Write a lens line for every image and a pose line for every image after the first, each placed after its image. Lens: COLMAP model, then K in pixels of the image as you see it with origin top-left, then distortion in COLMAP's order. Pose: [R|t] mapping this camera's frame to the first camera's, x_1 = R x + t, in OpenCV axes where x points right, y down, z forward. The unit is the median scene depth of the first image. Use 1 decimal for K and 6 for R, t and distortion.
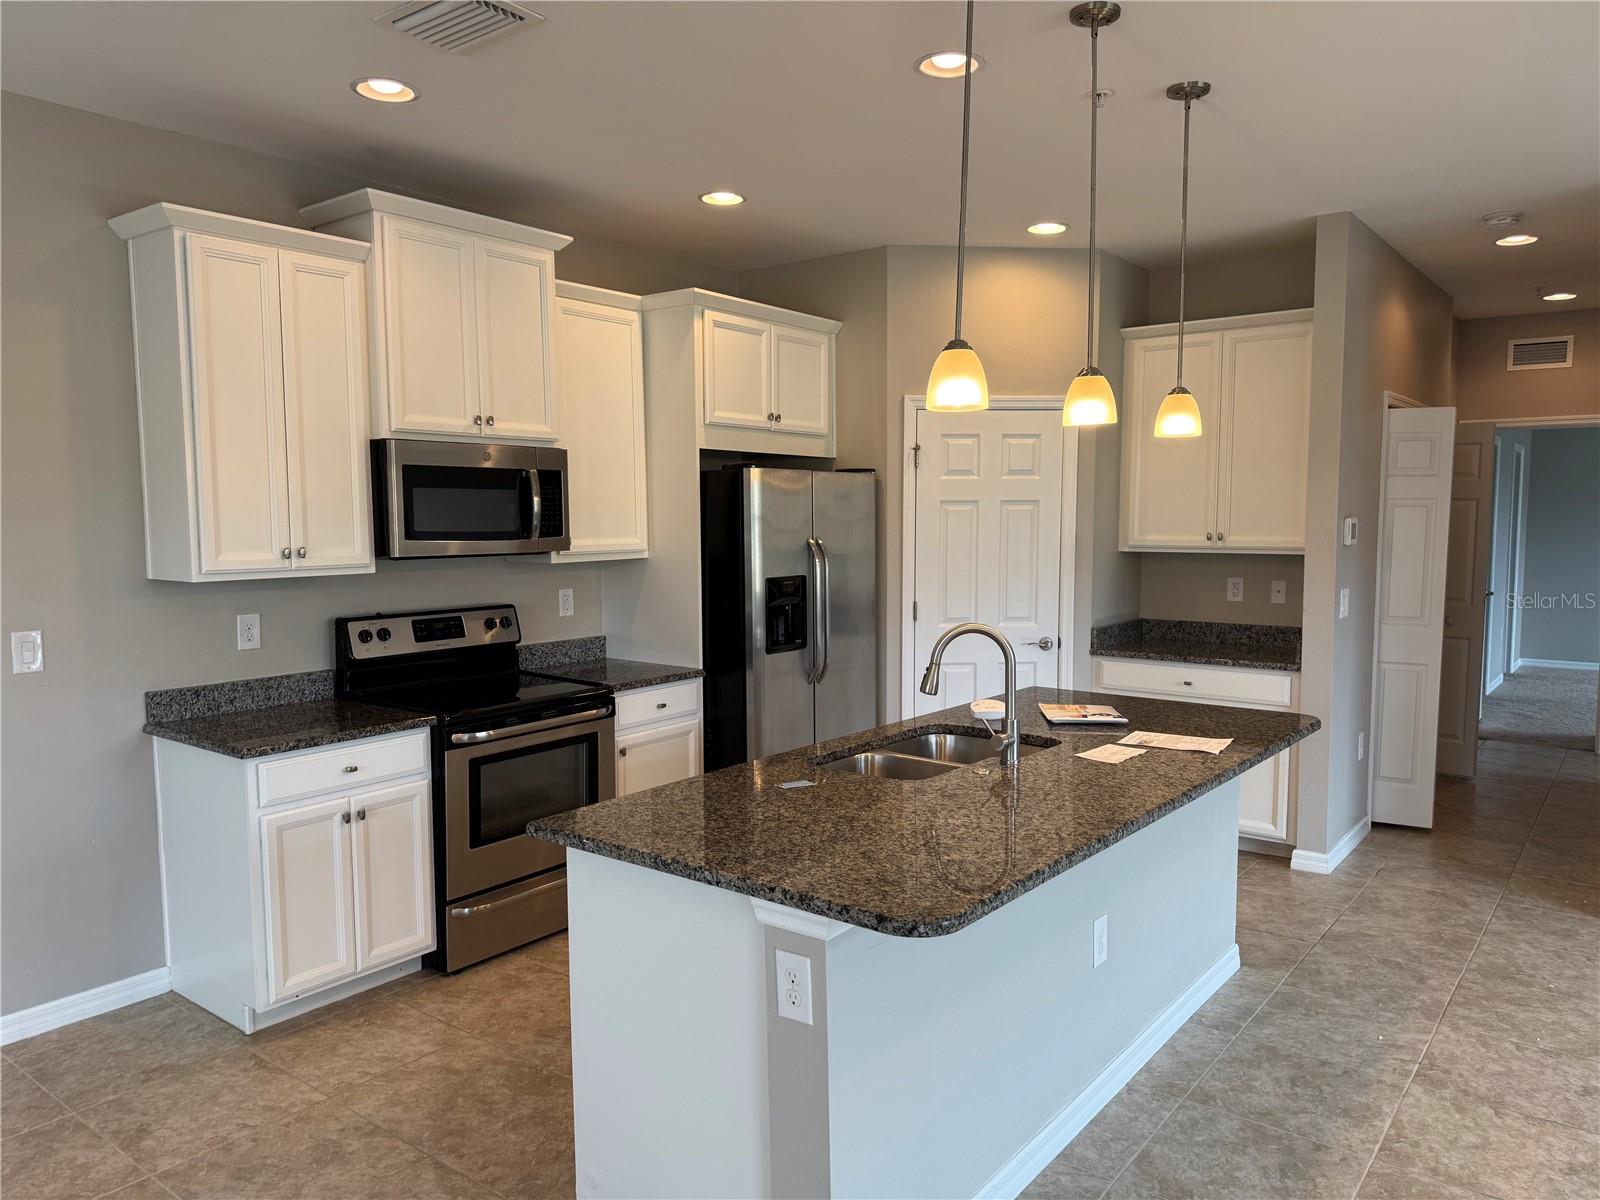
lens RADIAL K [[1119.2, 0, 795.2], [0, 1119.2, 592.7], [0, 0, 1]] dist [0.013664, -0.002462]
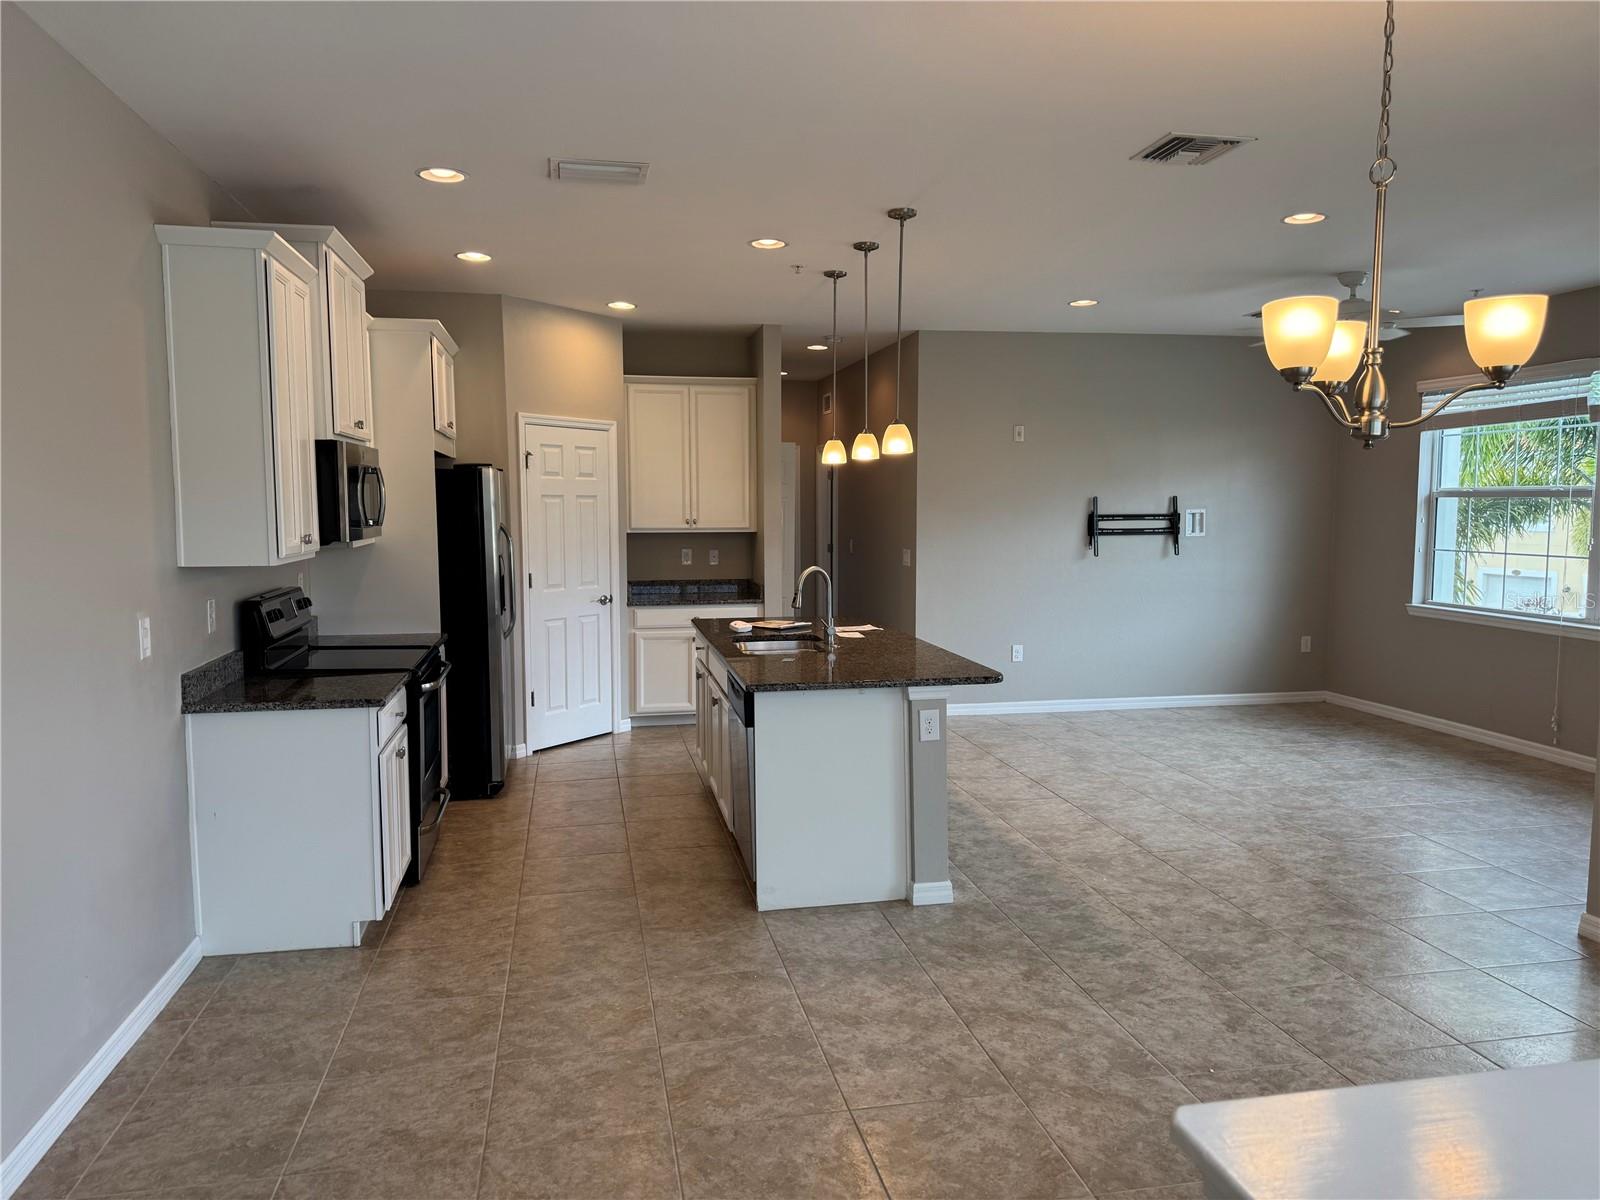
lens RADIAL K [[1119.2, 0, 800.5], [0, 1119.2, 600.7], [0, 0, 1]] dist [0.013664, -0.002462]
pose [[0.633825, -0.060617, 0.771097, -0.764737], [0.051053, 0.998029, 0.036492, 0.009716], [-0.771789, 0.016238, 0.635671, -0.075271]]
